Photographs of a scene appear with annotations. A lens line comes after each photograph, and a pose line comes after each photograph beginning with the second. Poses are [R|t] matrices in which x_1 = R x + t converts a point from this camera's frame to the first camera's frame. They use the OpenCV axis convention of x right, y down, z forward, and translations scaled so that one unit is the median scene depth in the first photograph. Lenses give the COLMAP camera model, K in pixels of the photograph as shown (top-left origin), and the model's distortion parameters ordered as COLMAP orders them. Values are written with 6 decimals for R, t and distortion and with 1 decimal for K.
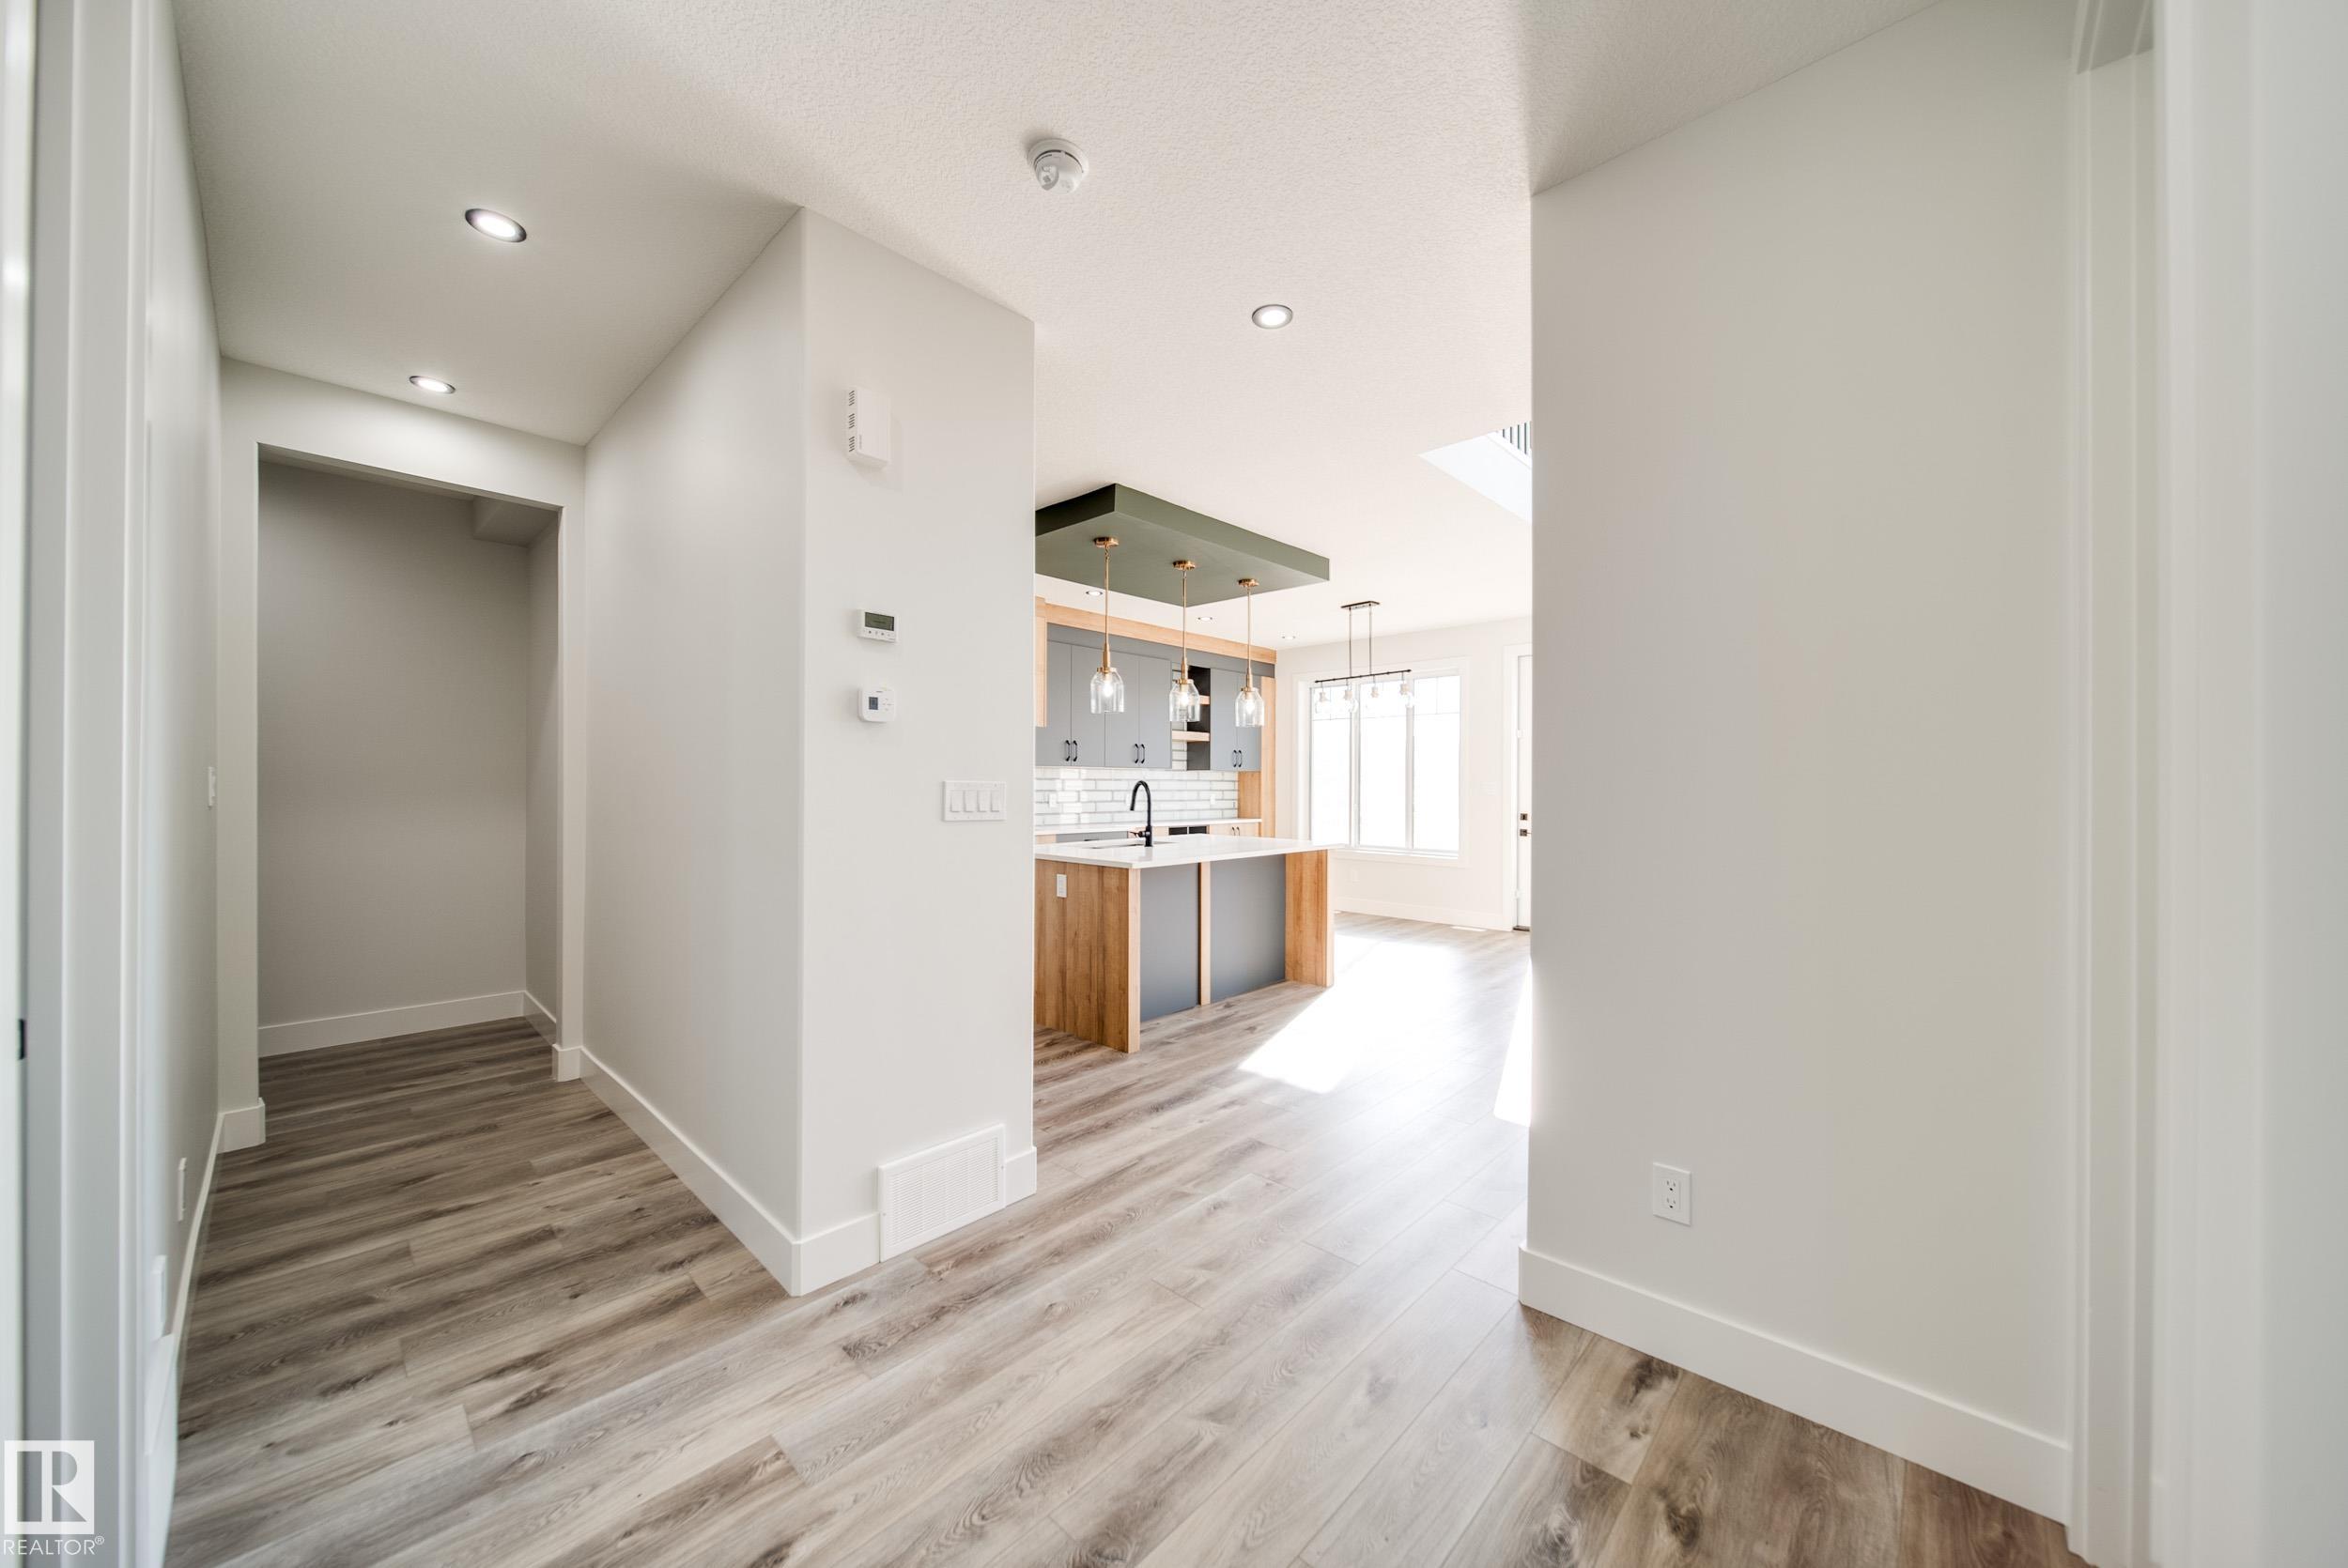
lens RADIAL K [[827.1, 0, 1178.2], [0, 827.1, 777.0], [0, 0, 1]] dist [0.001782, -0.001683]
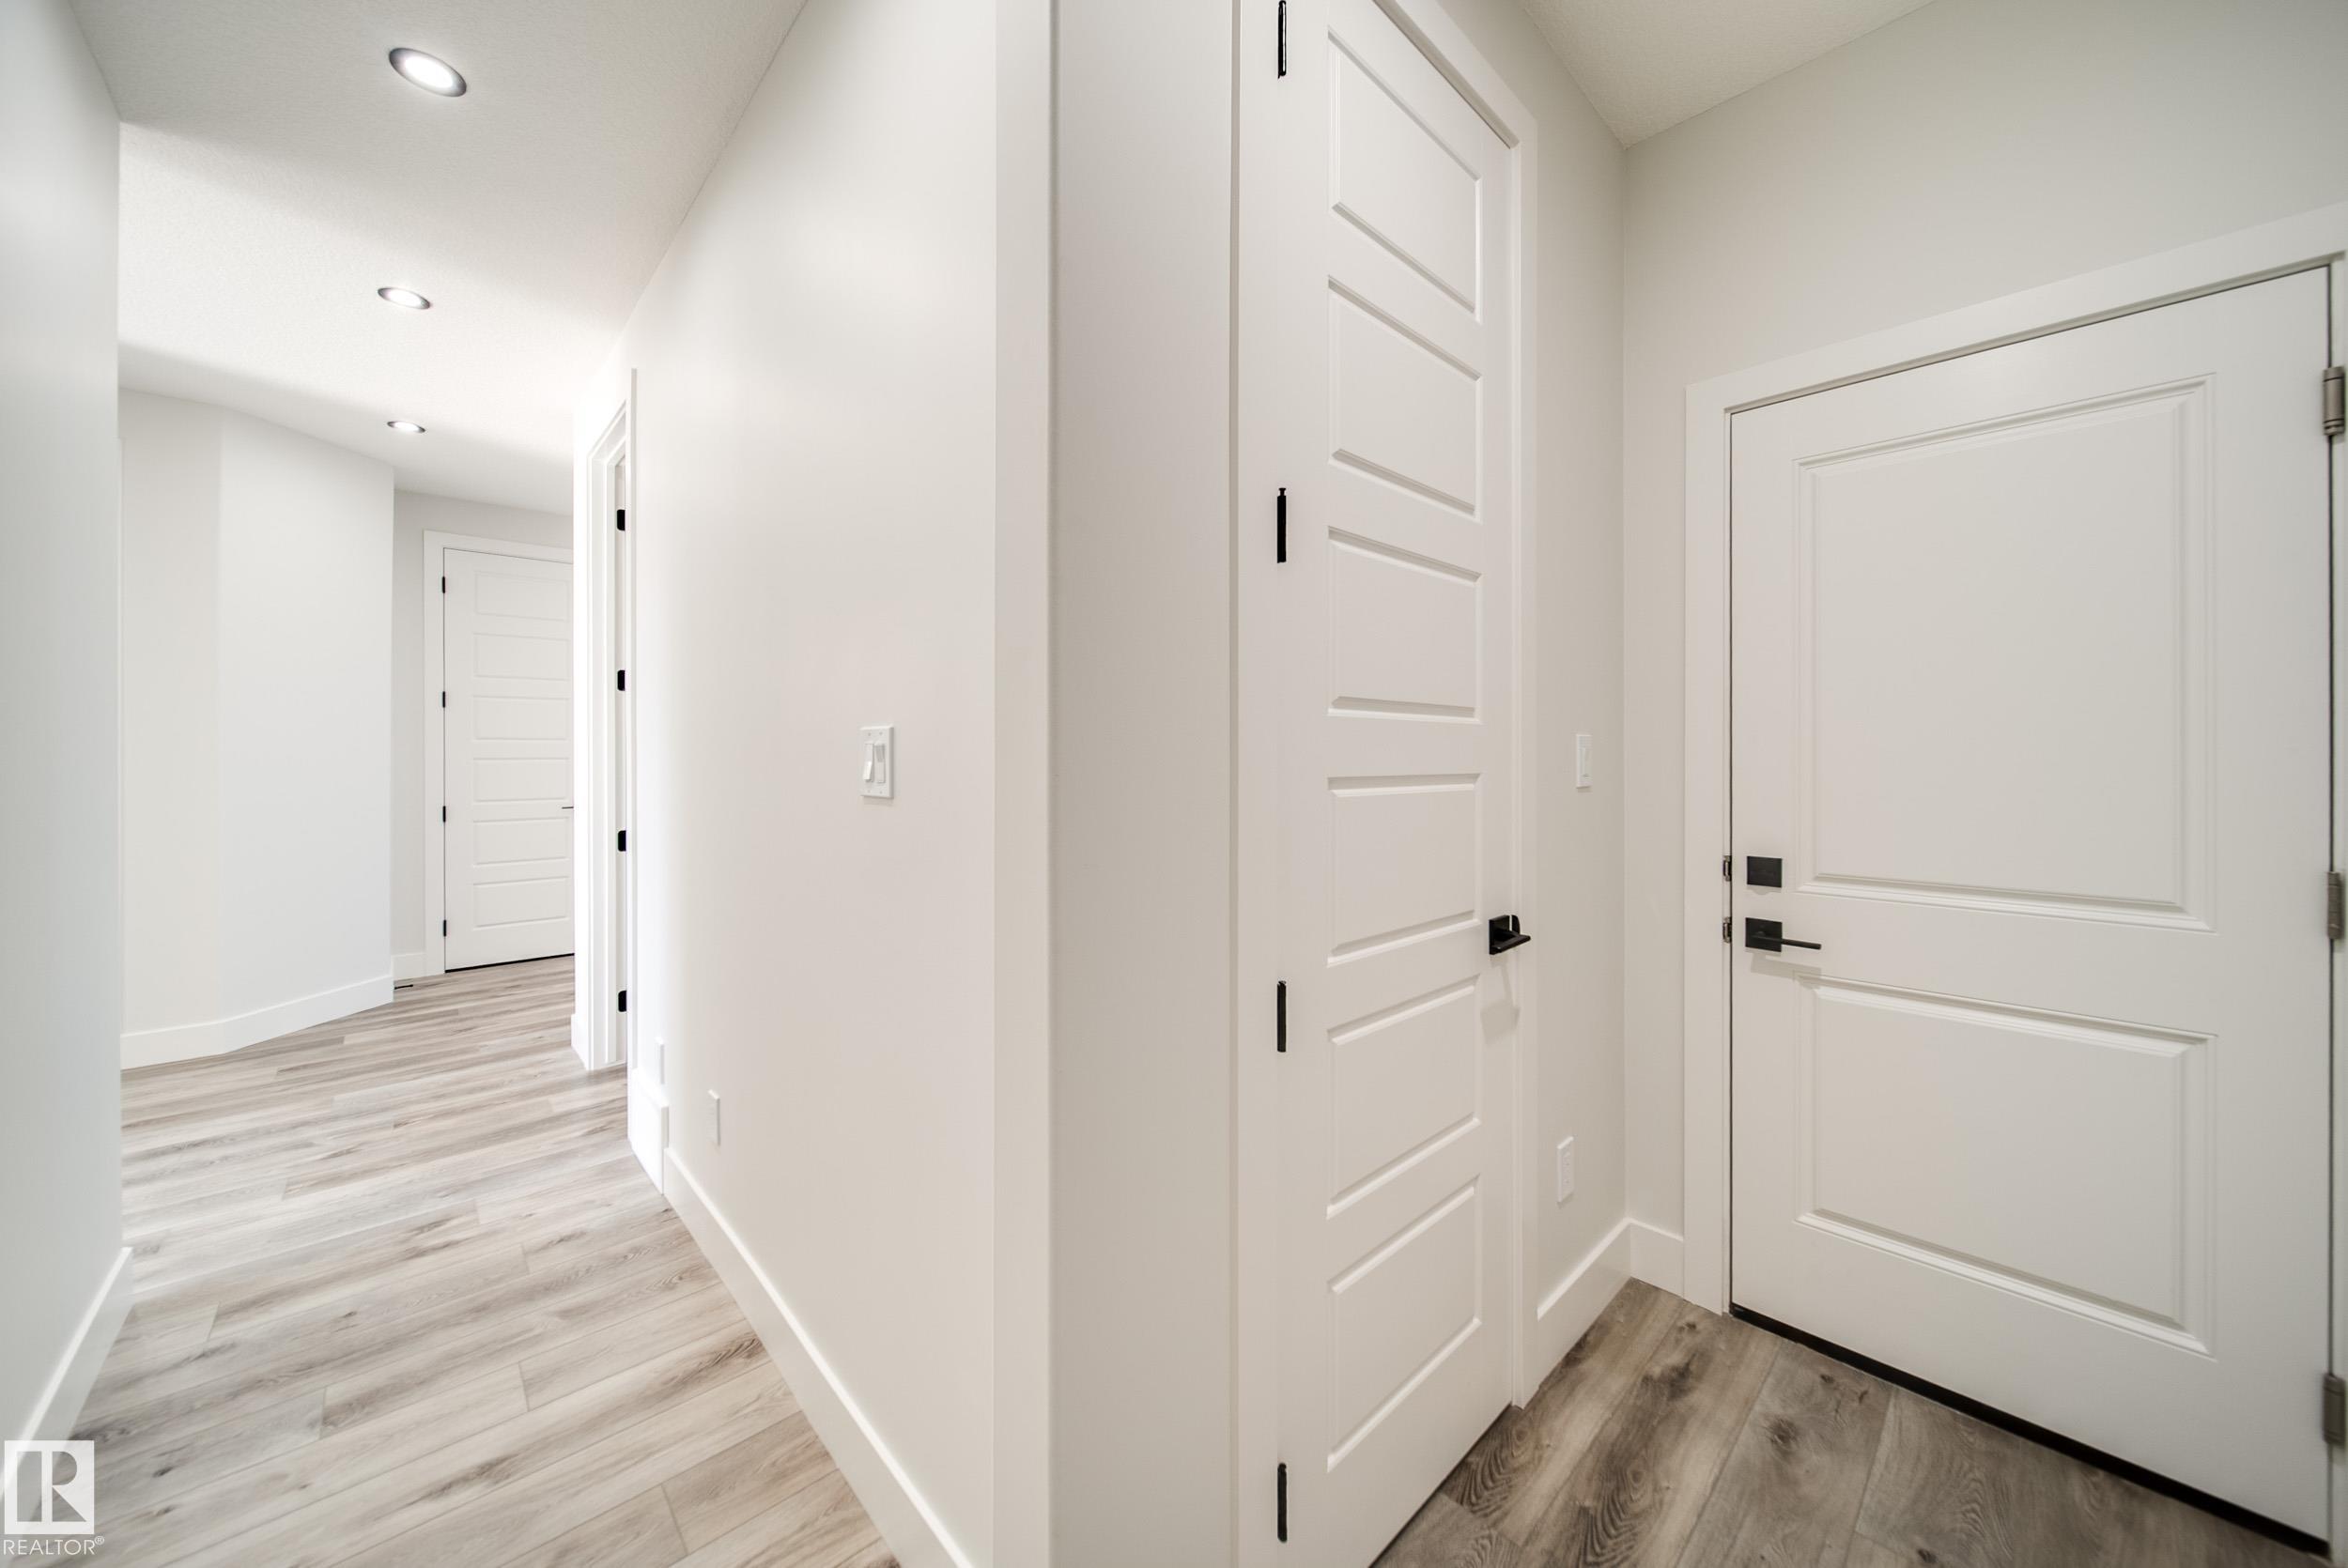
lens RADIAL K [[827.1, 0, 1178.2], [0, 827.1, 777.0], [0, 0, 1]] dist [0.001782, -0.001683]
pose [[-0.998230, -0.007843, 0.058953, -1.508164], [-0.007502, 0.999954, 0.006002, 0.019176], [-0.058997, 0.005549, -0.998243, 1.653750]]
